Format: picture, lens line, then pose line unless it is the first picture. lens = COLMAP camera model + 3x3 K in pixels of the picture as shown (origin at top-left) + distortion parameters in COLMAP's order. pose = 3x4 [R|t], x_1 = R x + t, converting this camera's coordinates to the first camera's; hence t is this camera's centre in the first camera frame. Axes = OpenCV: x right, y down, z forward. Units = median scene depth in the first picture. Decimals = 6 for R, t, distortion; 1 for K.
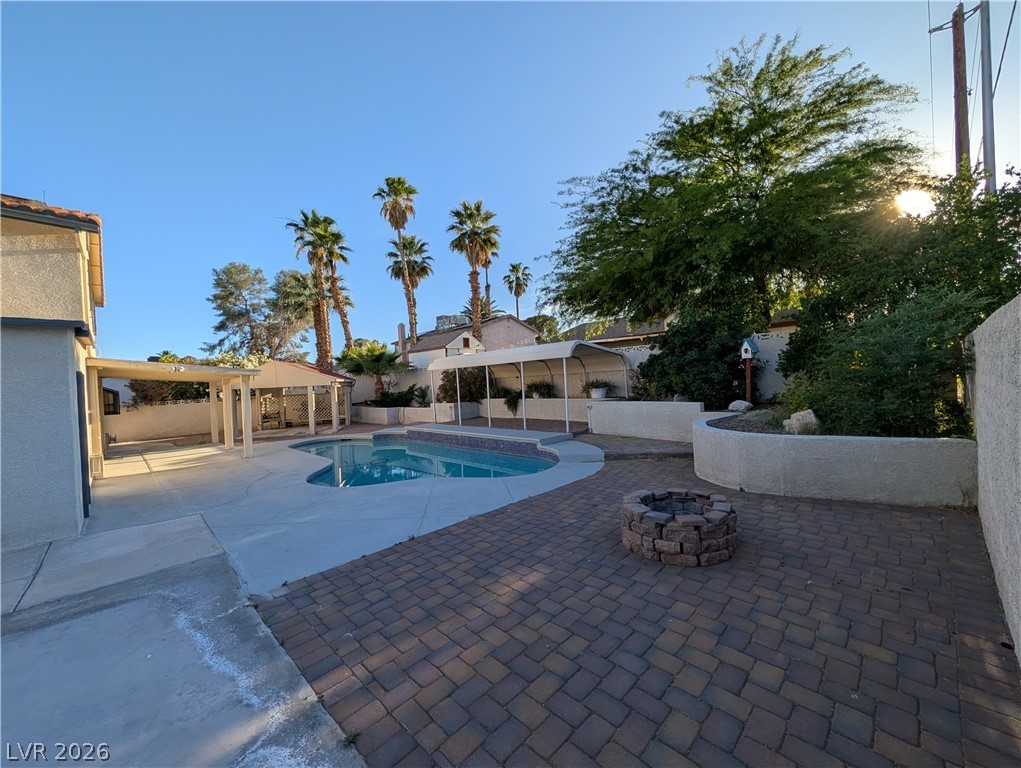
lens RADIAL K [[394.9, 0, 506.7], [0, 394.9, 384.7], [0, 0, 1]] dist [-0.000231, -0.000063]
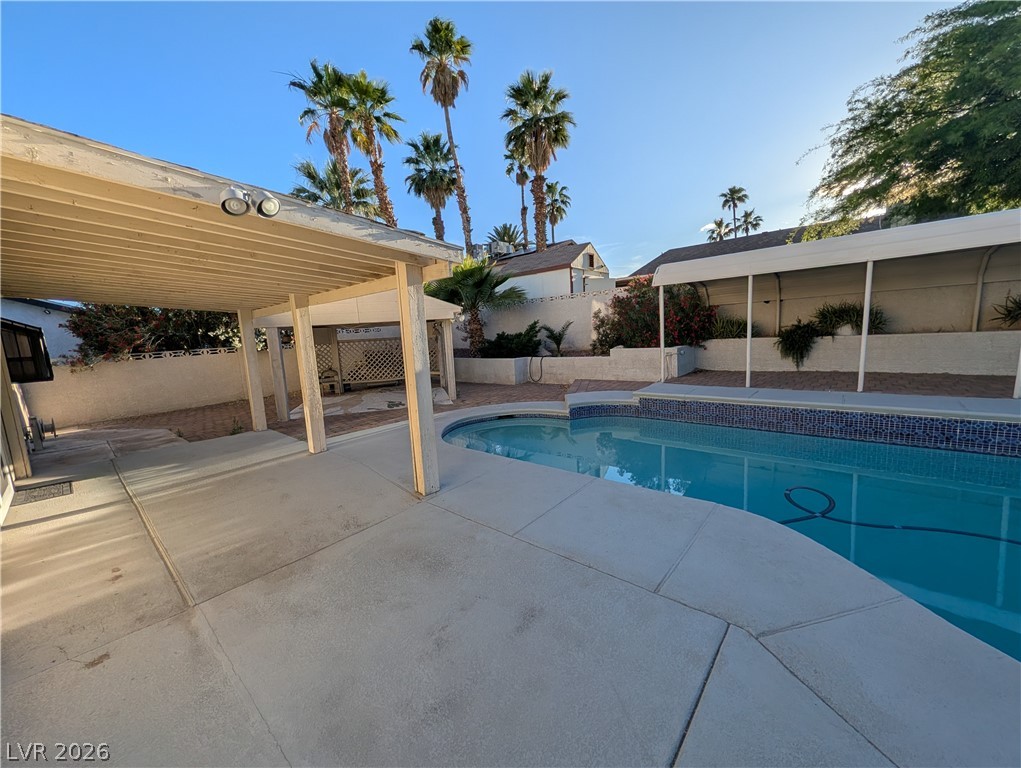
lens RADIAL K [[393.9, 0, 507.3], [0, 393.9, 382.9], [0, 0, 1]] dist [0.001471, 0.000091]
pose [[0.997761, -0.020945, 0.063516, -0.361279], [0.013086, 0.992479, 0.121712, 0.022009], [-0.065587, -0.120608, 0.990531, 0.382640]]
